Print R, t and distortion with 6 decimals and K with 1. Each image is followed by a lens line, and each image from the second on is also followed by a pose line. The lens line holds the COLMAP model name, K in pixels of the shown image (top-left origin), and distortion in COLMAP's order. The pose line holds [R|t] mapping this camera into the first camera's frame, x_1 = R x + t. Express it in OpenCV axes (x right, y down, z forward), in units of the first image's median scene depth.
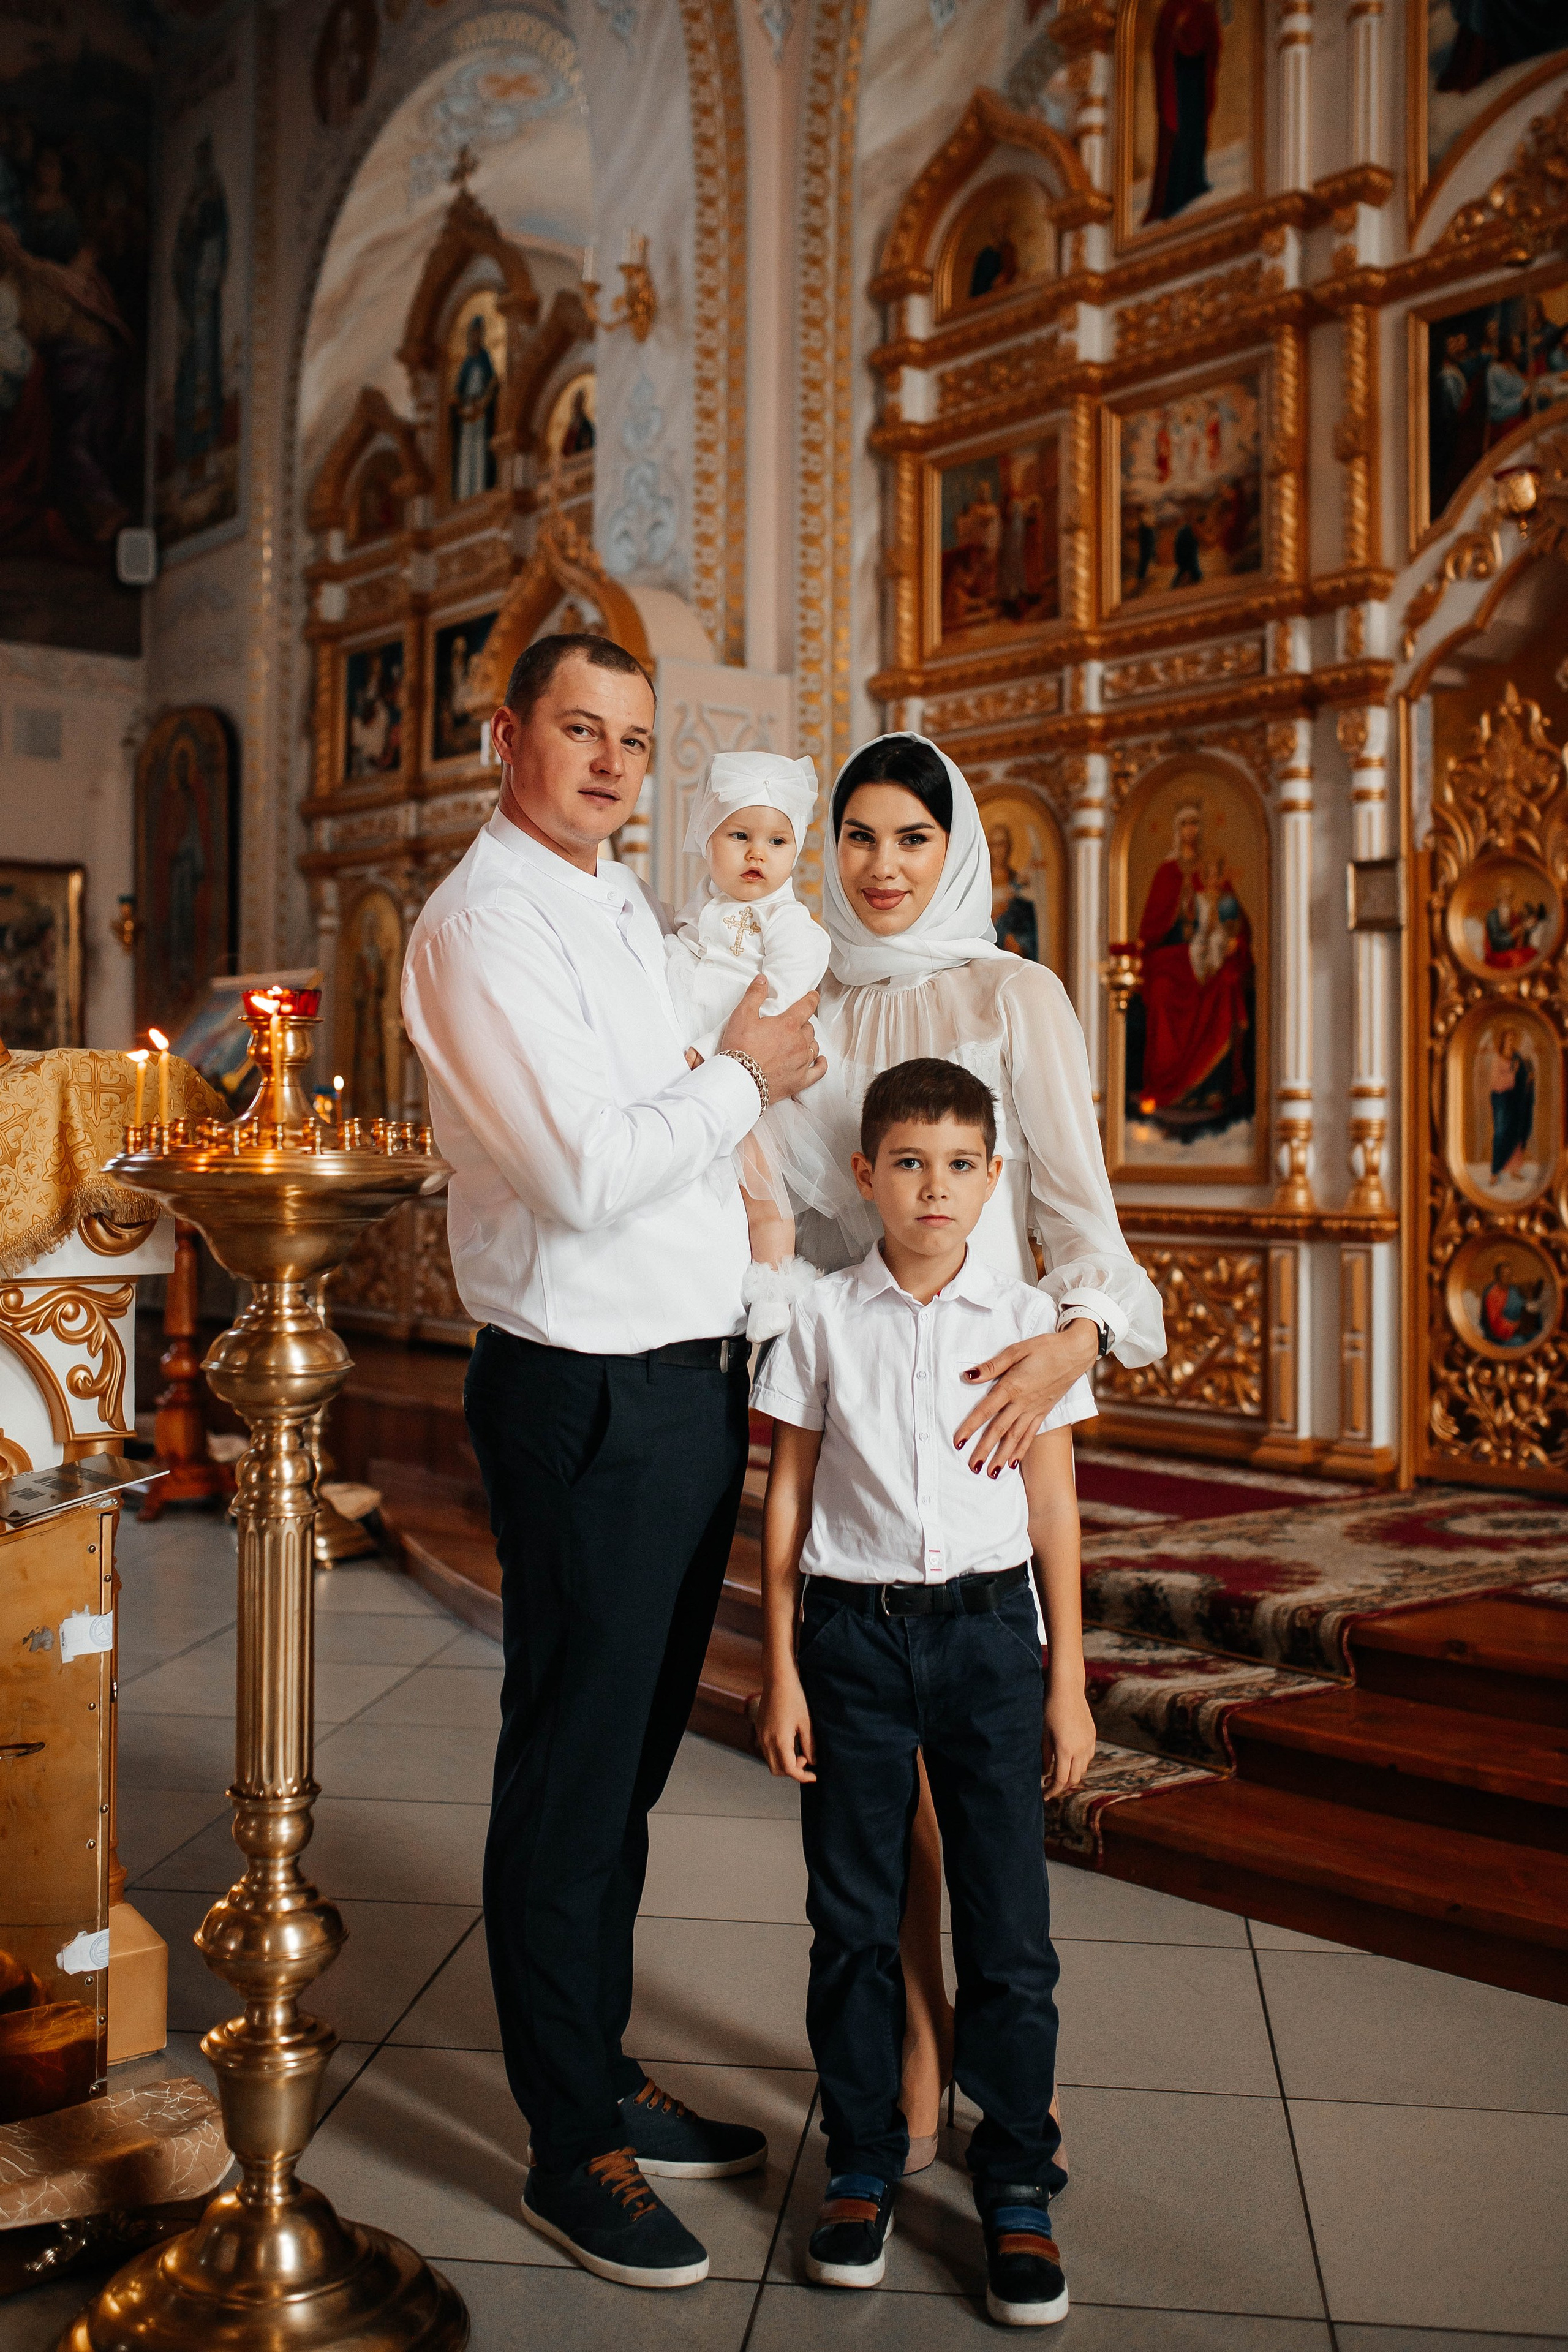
lens RADIAL K [[2476.1, 0, 774.2], [0, 2476.1, 1065.6], [0, 0, 1]] dist [-0.069492, 0.104621]
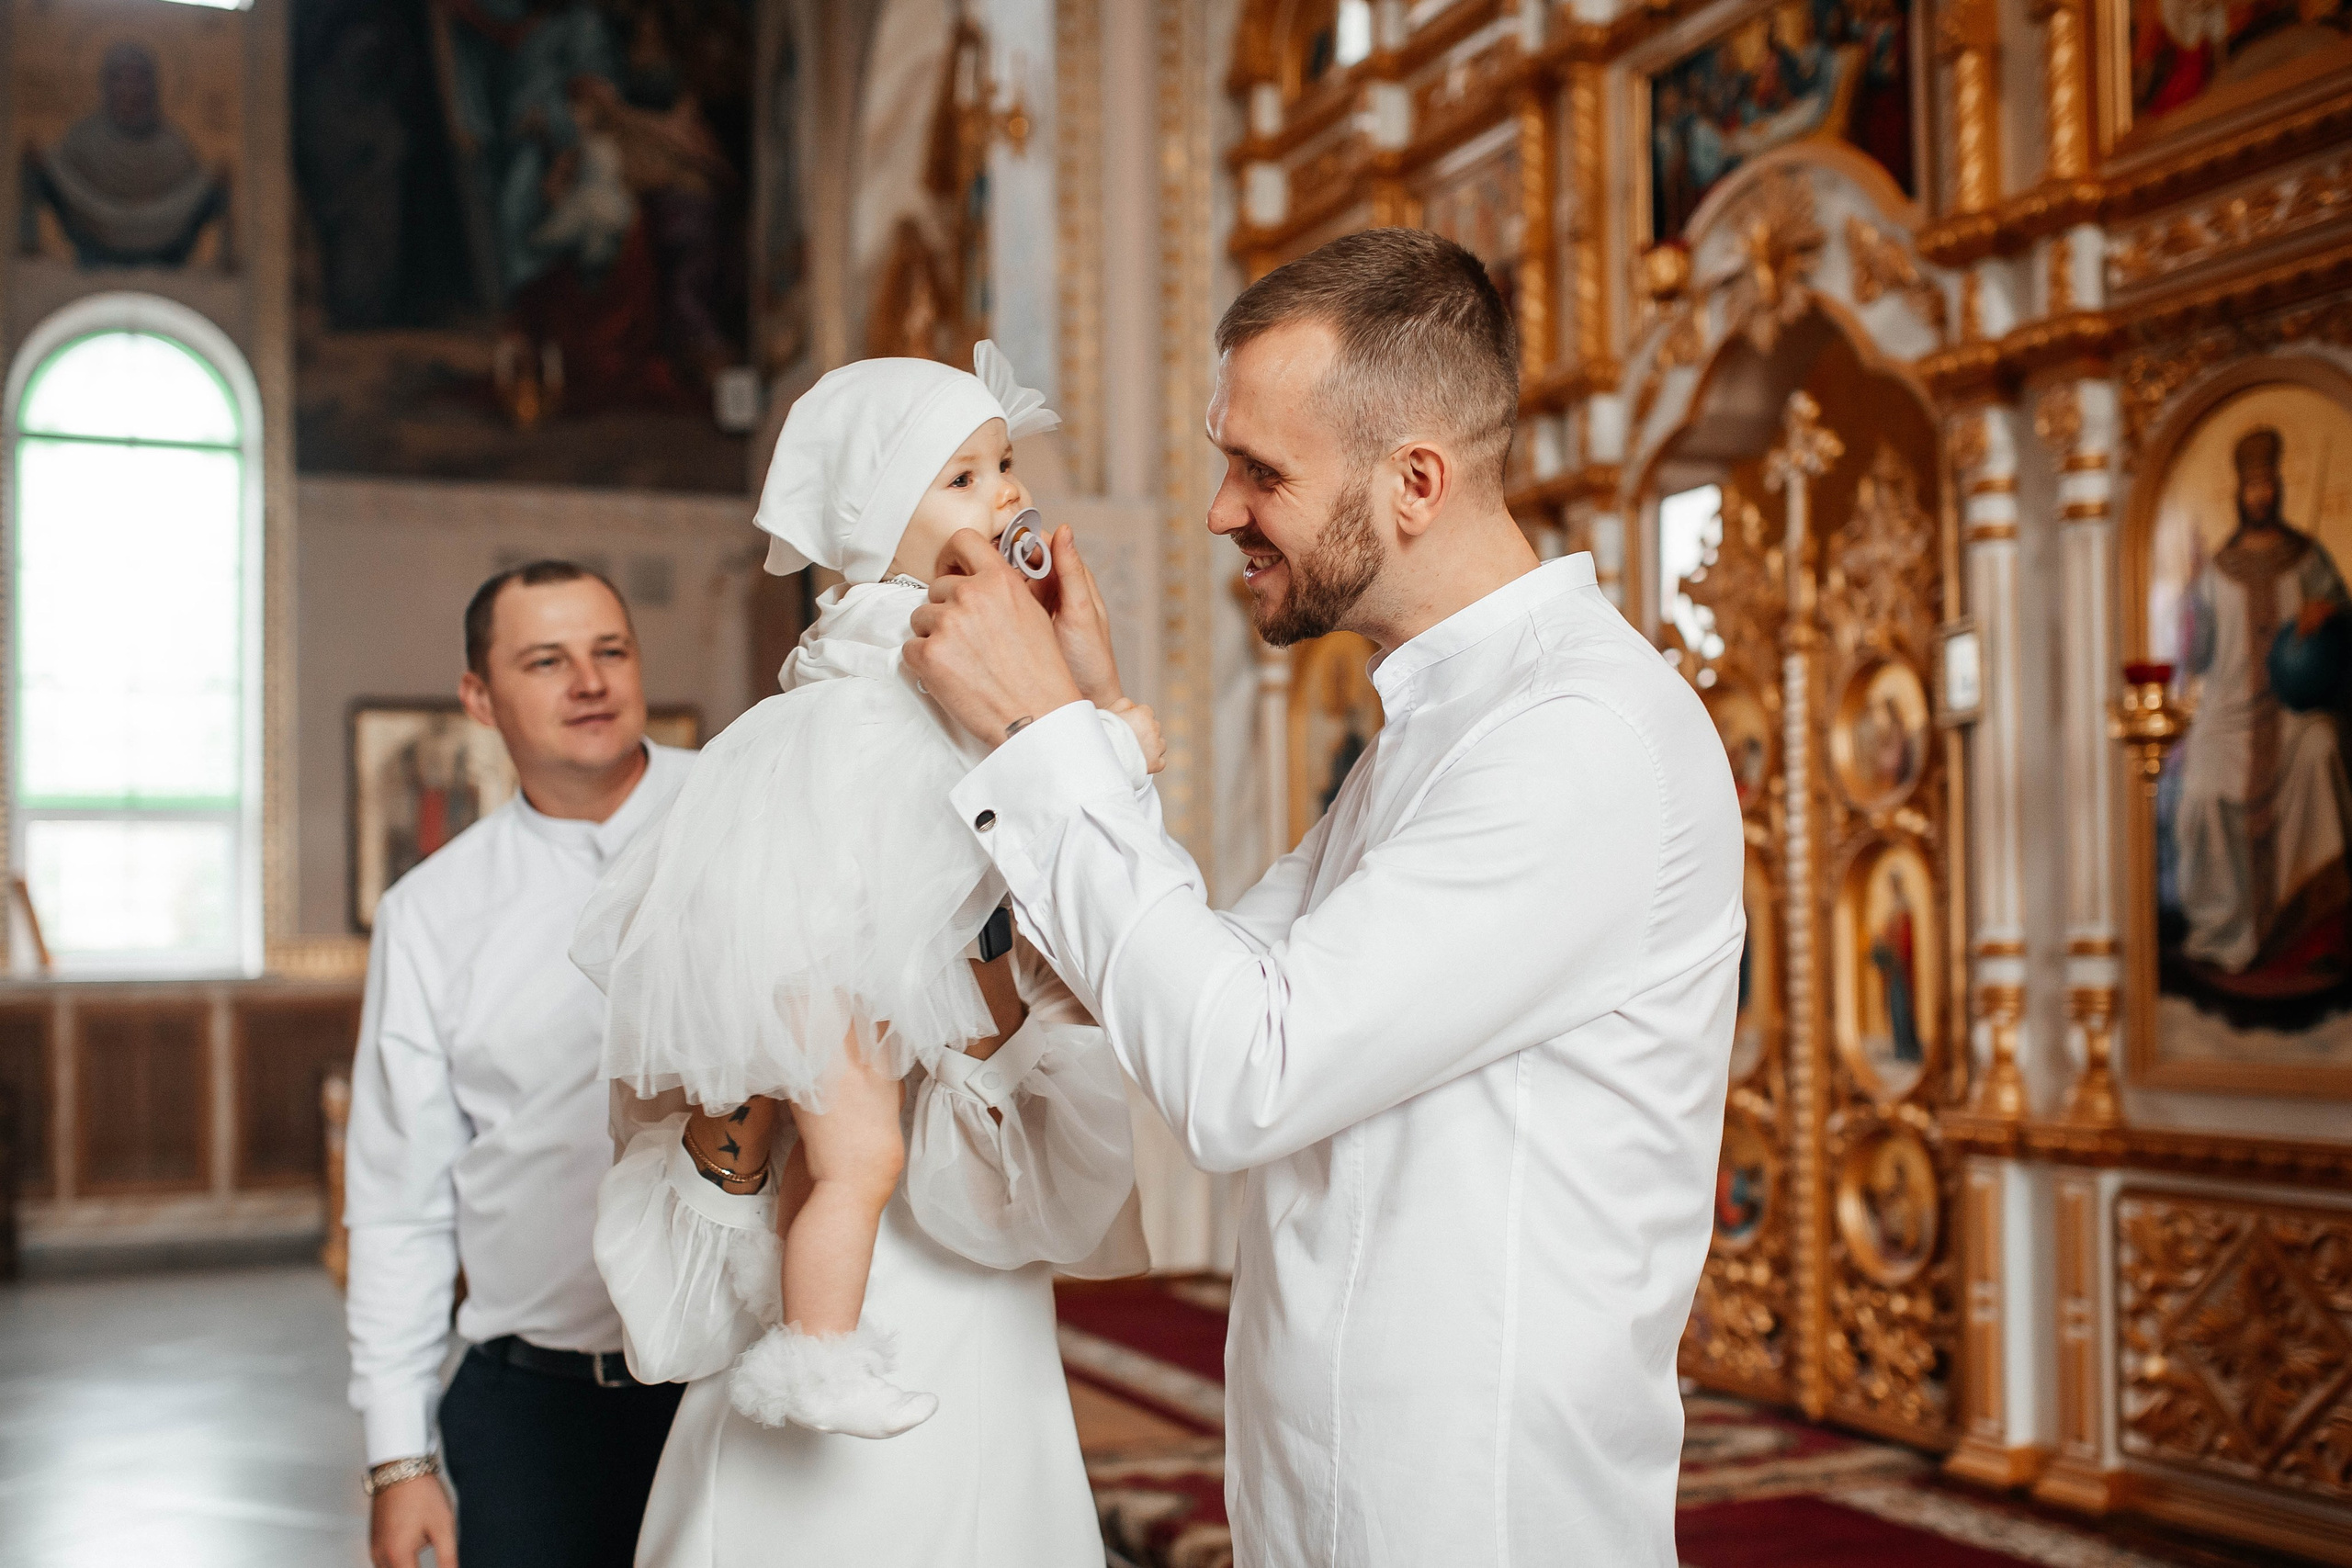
lens RADIAL K [[2523.1, 0, 1293.7], [0, 2523.1, 885.5], [0, 0, 1]] dist [-0.080137, 0.127323]
pose [[0.976660, -0.023578, -0.213493, 0.295960], [0.026214, 0.999611, 0.009523, -0.021268], [0.213186, -0.014897, 0.976898, 0.077184]]
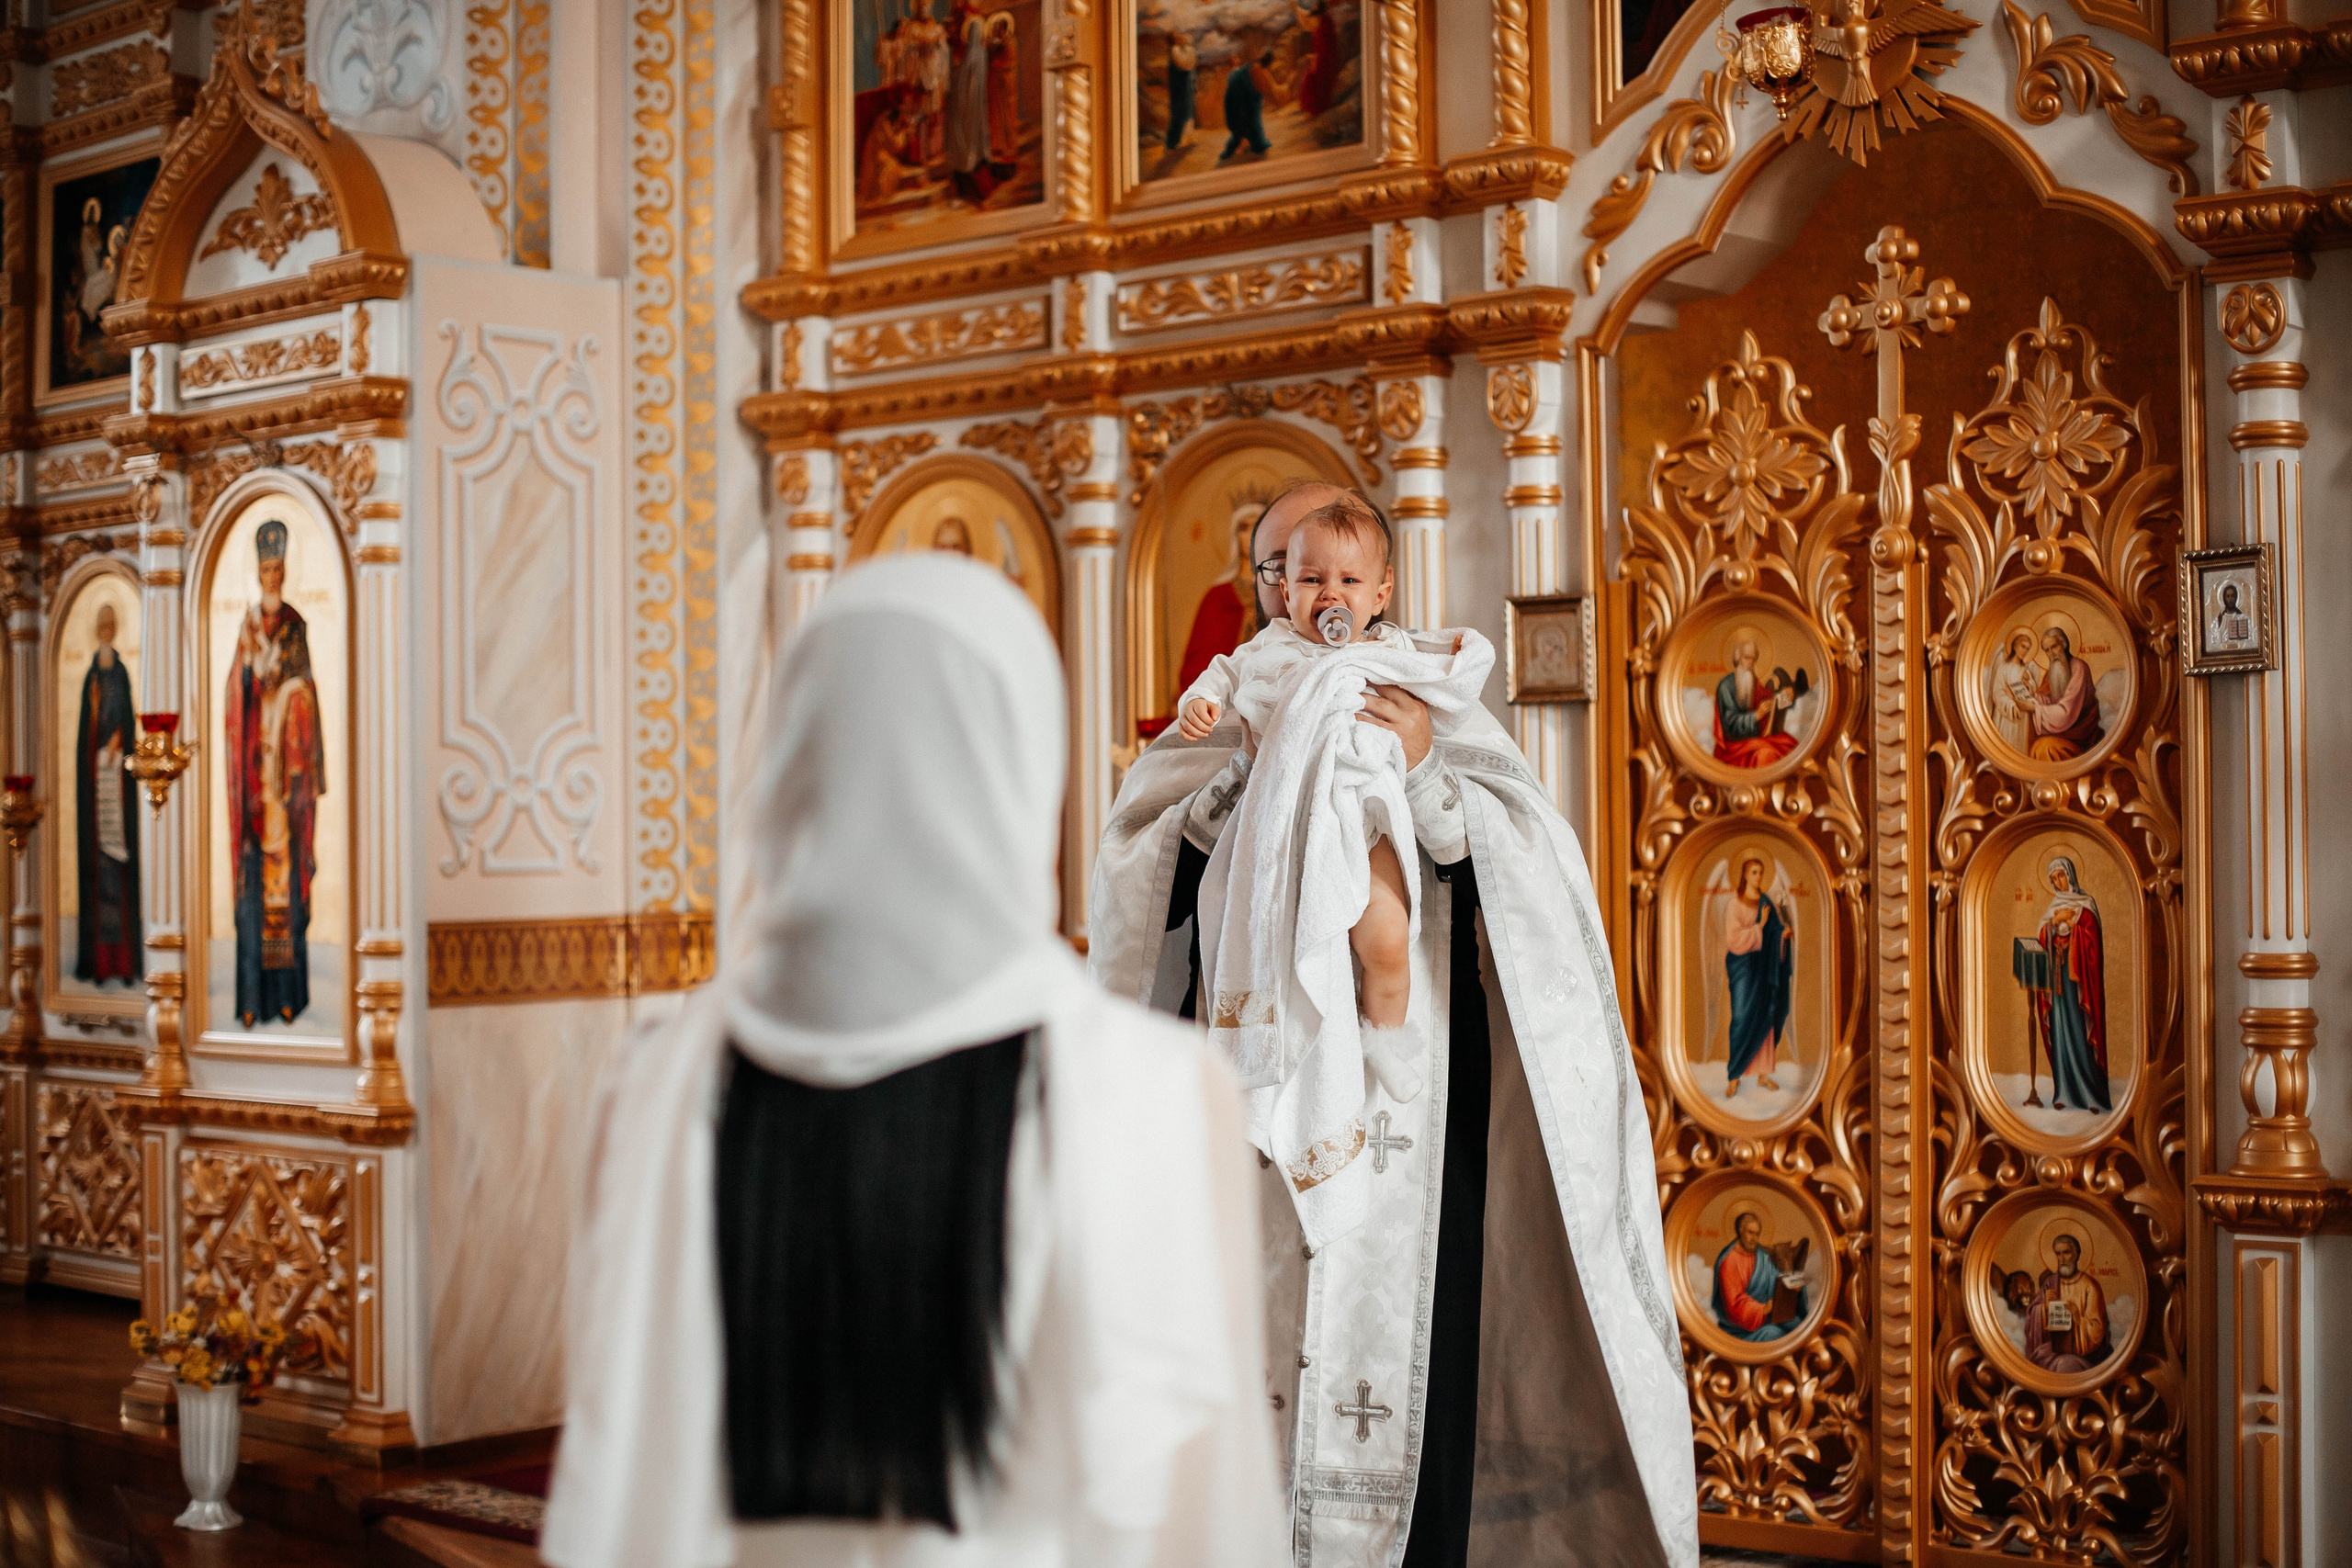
lens RADIAL K [[3430.0, 0, 1174.8], [0, 3430.0, 786.4], [0, 0, 1]] dist [-0.143398, 0.142129]
pose [[0.983316, -0.013989, 0.181366, -0.016129], [0.011191, 0.999802, 0.016446, -0.044560], [-0.181560, -0.014142, 0.983278, 0.115652]]
